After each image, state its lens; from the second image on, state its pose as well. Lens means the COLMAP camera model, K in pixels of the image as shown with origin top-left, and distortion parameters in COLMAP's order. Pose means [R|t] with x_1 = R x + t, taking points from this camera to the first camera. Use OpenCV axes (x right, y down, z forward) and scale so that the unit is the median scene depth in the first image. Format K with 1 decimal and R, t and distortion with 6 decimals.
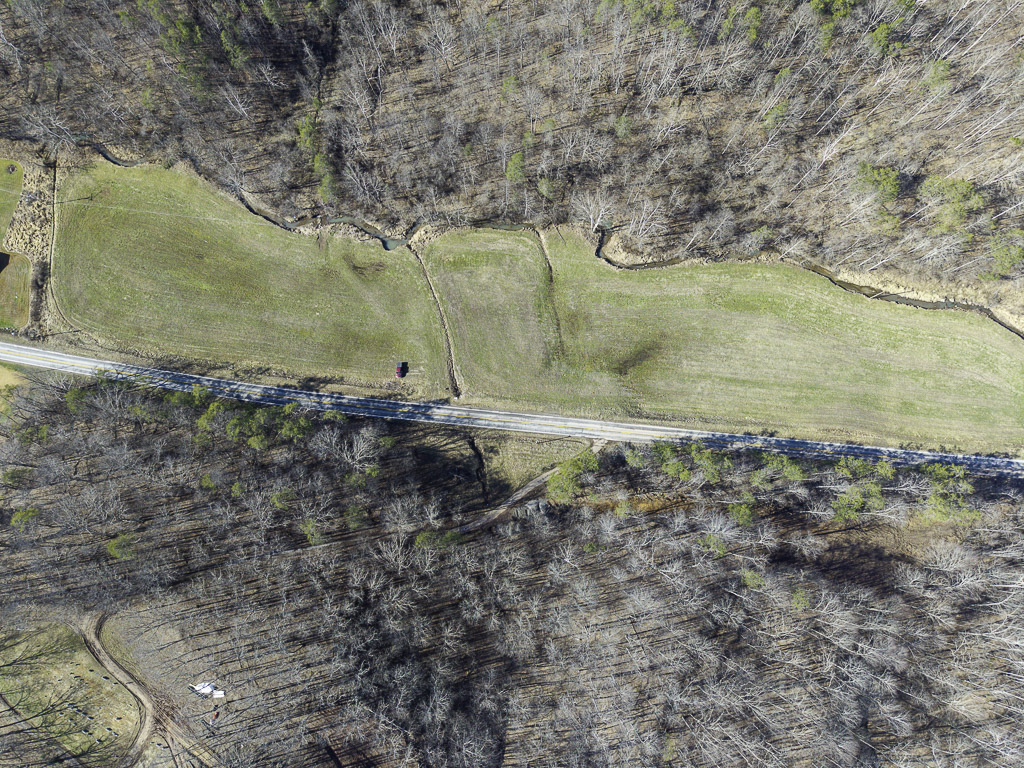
lens RADIAL K [[650.2, 0, 512.0], [0, 650.2, 384.0], [0, 0, 1]] dist [0.040413, -0.040667]
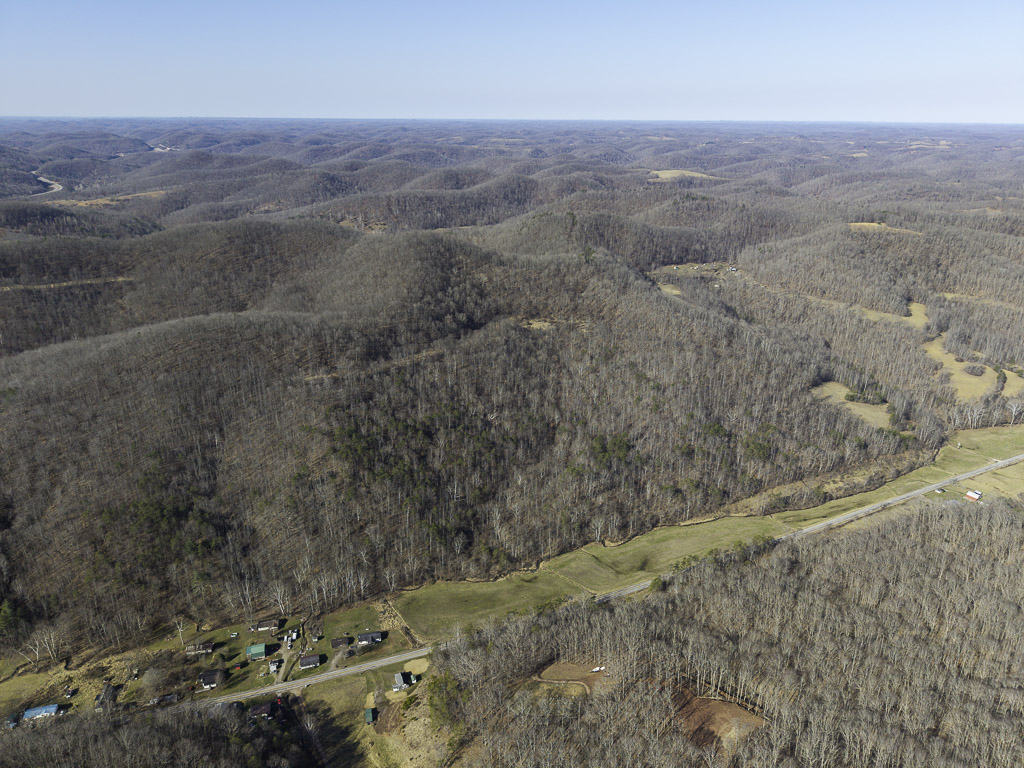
lens RADIAL K [[690.1, 0, 512.0], [0, 690.1, 384.0], [0, 0, 1]] dist [0.044446, -0.057723]
pose [[0.857254, -0.186124, 0.480076, -1.383934], [0.510048, 0.434586, -0.742285, 1.368529], [-0.070477, 0.881188, 0.467483, -0.812736]]
